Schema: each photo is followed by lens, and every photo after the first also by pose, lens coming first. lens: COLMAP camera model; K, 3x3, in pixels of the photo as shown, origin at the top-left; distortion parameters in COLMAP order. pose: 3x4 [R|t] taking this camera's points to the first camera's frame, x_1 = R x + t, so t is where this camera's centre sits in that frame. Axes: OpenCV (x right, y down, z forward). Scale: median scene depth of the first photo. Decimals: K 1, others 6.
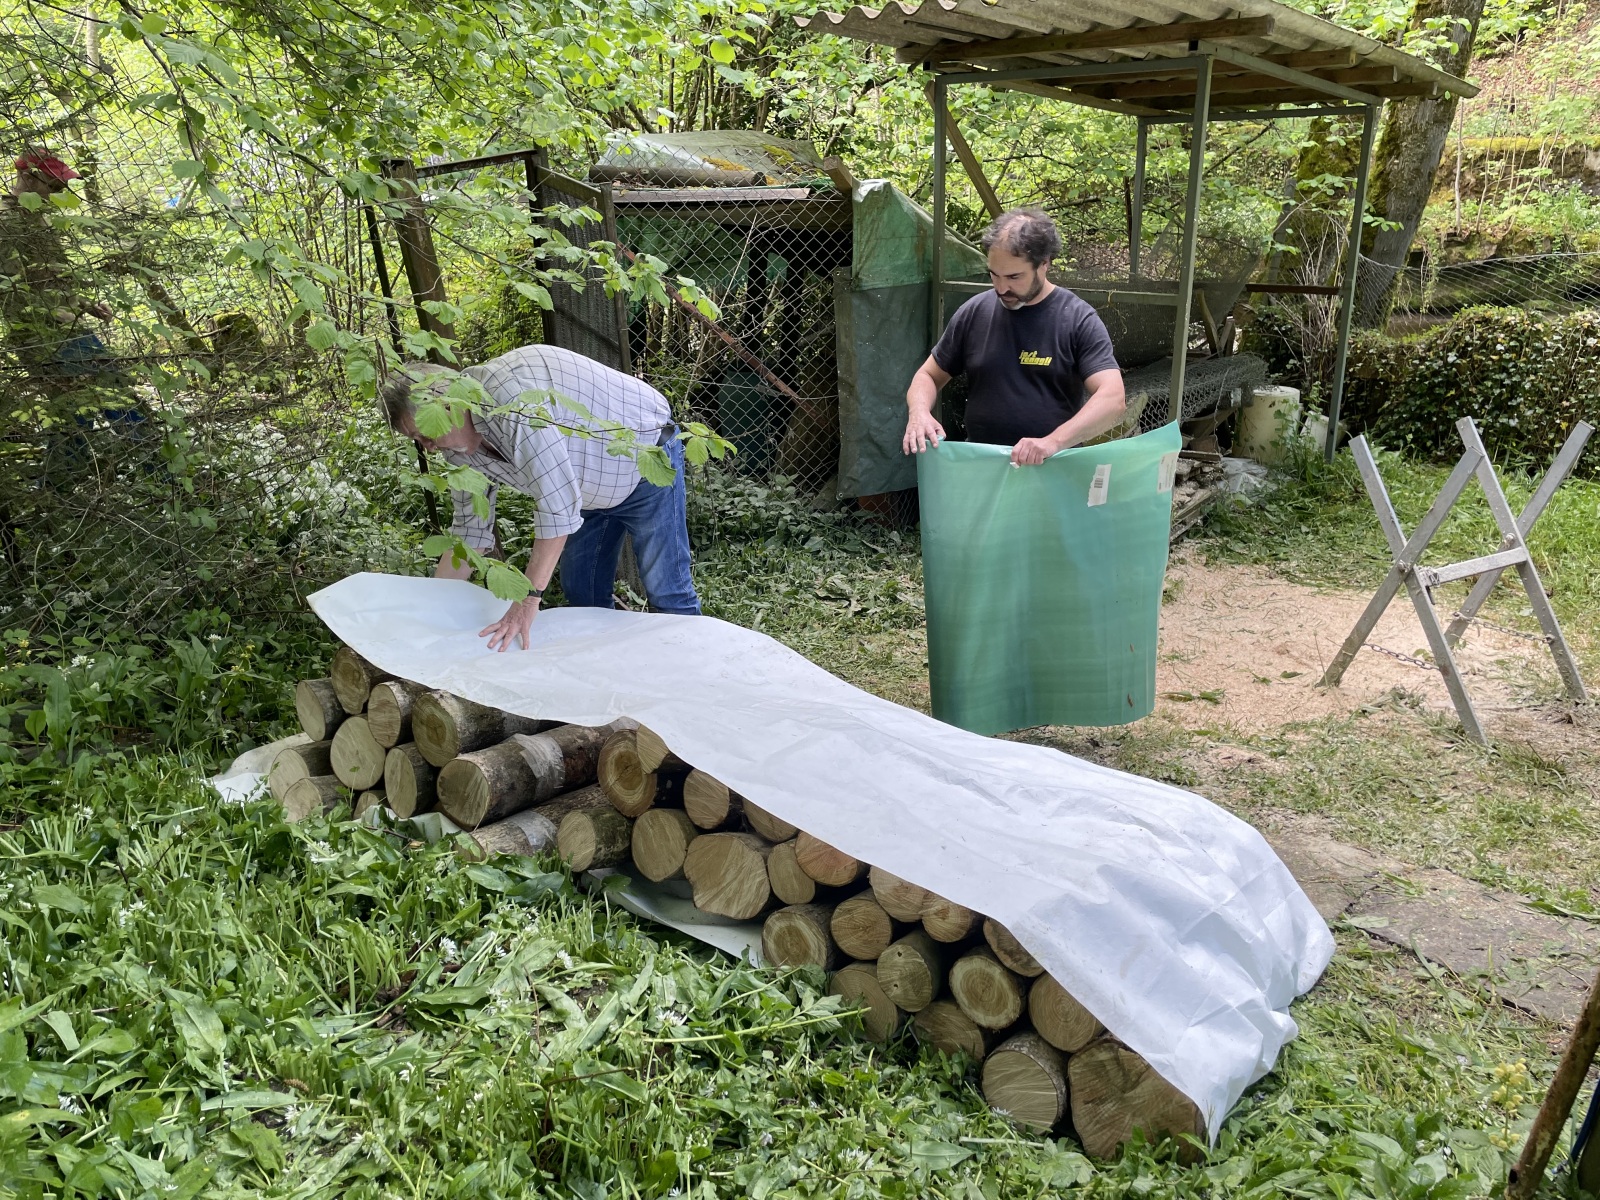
lens RADIAL K [[1222.1, 0, 788.5], [0, 1222.1, 604.1], [0, 0, 1]] dist [0.069553, -0.102728]
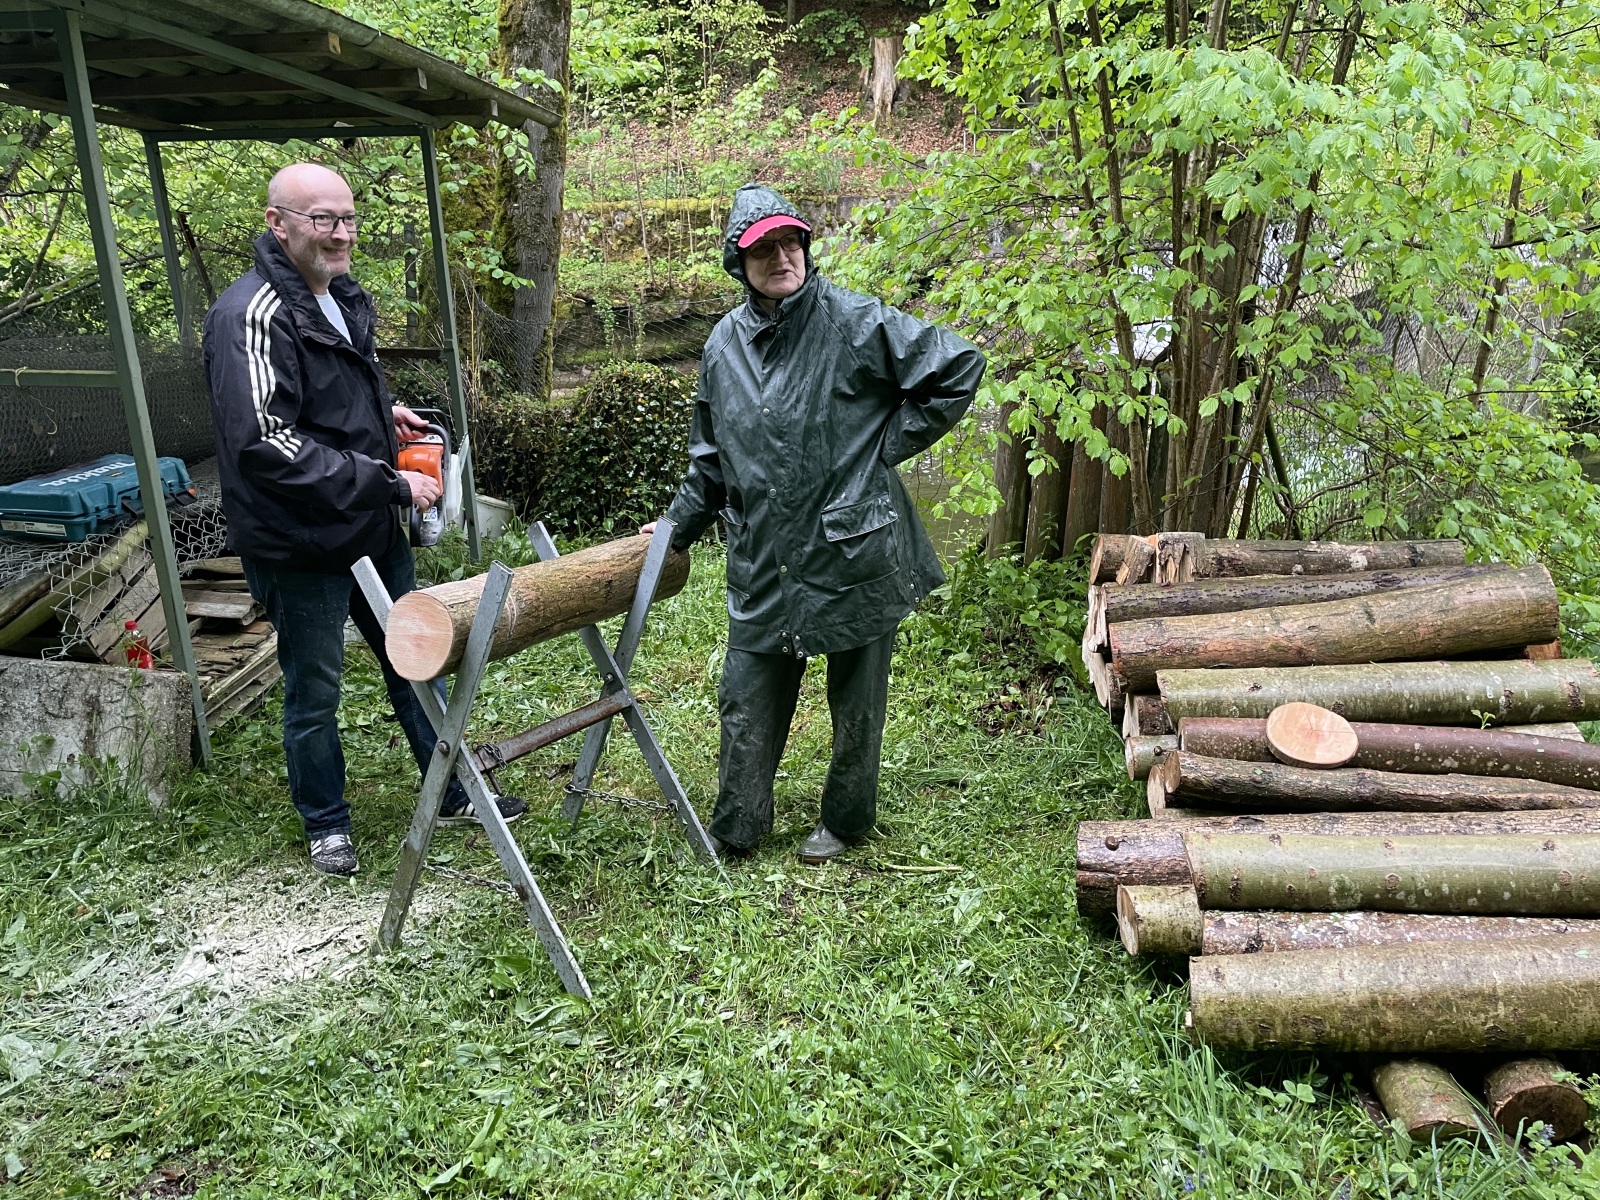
lens RADIAL K [[1224.8, 0, 796.4], [0, 1224.8, 618.1], [0, 0, 1]] dist [0.069650, -0.110329]
pose [[0.842237, -0.155030, 0.516336, 0.178205], [0.173114, 0.984812, 0.013309, -0.047299], [-0.510557, 0.078176, 0.856283, 0.178096]]
